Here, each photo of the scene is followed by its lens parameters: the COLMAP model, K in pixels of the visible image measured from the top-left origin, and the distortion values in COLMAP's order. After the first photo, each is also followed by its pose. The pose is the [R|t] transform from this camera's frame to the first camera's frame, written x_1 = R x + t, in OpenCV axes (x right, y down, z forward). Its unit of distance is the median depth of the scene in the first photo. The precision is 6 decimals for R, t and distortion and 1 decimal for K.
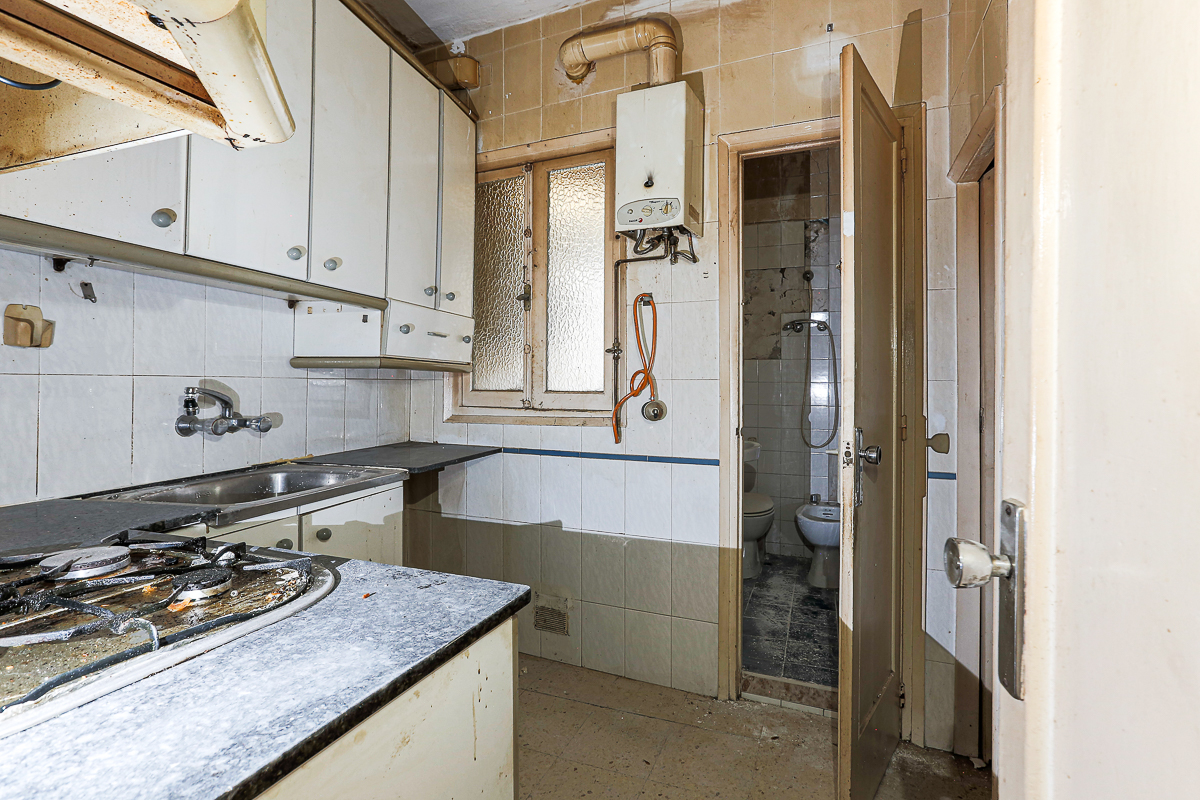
lens RADIAL K [[533.5, 0, 621.3], [0, 533.5, 389.0], [0, 0, 1]] dist [-0.004887, 0.002977]
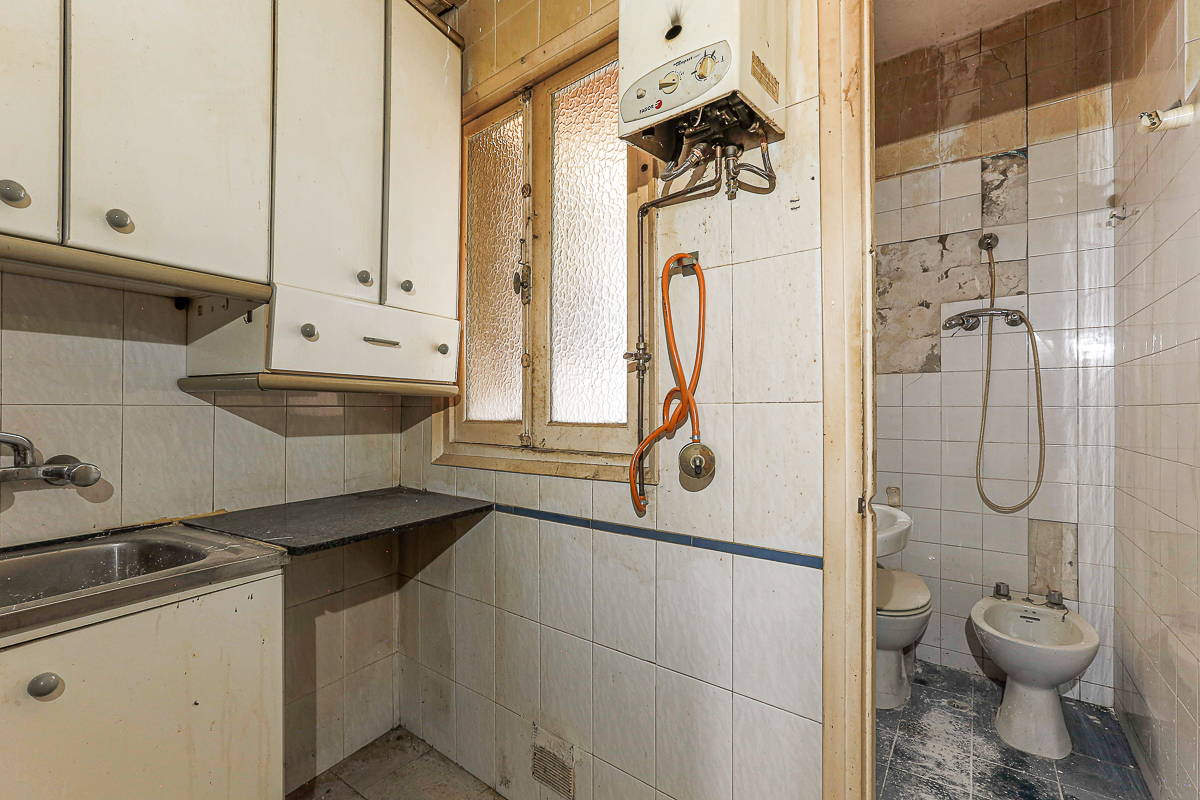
lens RADIAL K [[533.5, 0, 592.7], [0, 533.5, 414.4], [0, 0, 1]] dist [-0.004887, 0.002977]
pose [[0.963244, -0.003843, -0.268601, 0.090431], [0.002975, 0.999989, -0.003639, -0.003638], [0.268612, 0.002706, 0.963245, 0.371428]]
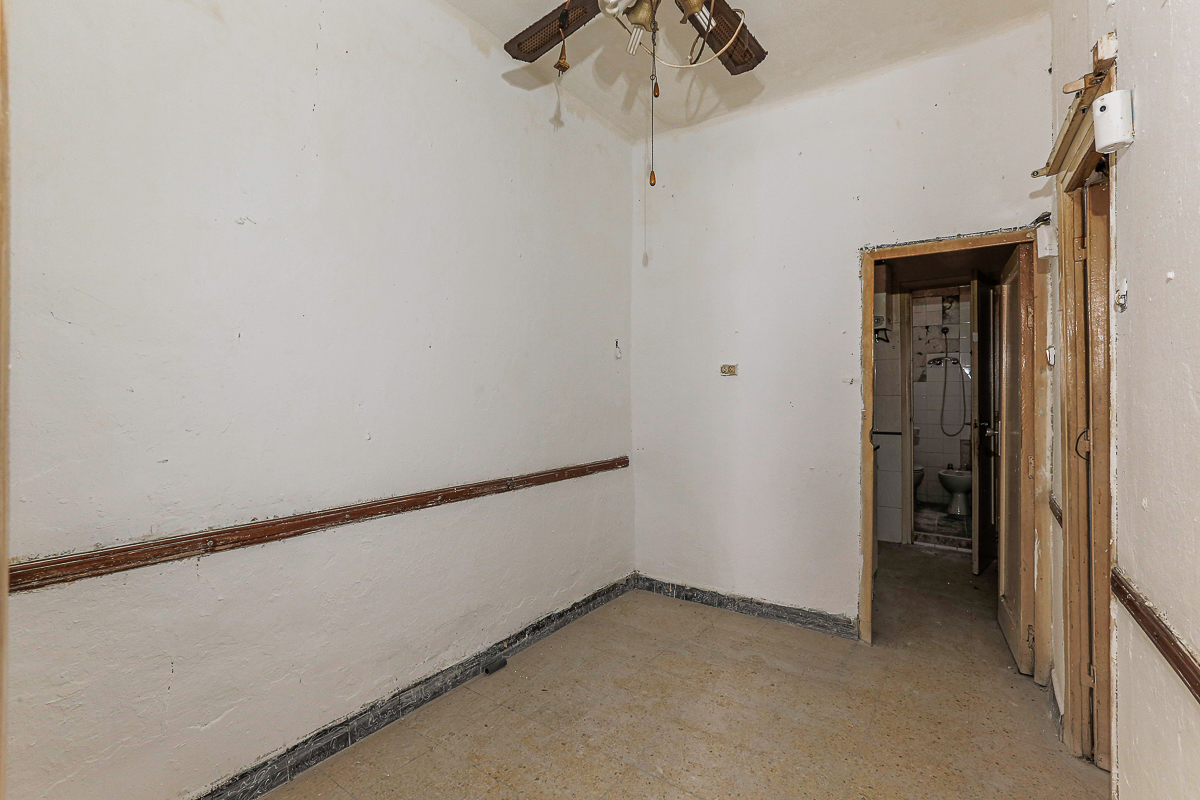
lens RADIAL K [[533.5, 0, 593.8], [0, 533.5, 394.7], [0, 0, 1]] dist [-0.004887, 0.002977]
pose [[0.971414, -0.004529, -0.237350, -0.449561], [0.001743, 0.999927, -0.011949, 0.000635], [0.237386, 0.011194, 0.971351, -1.220102]]
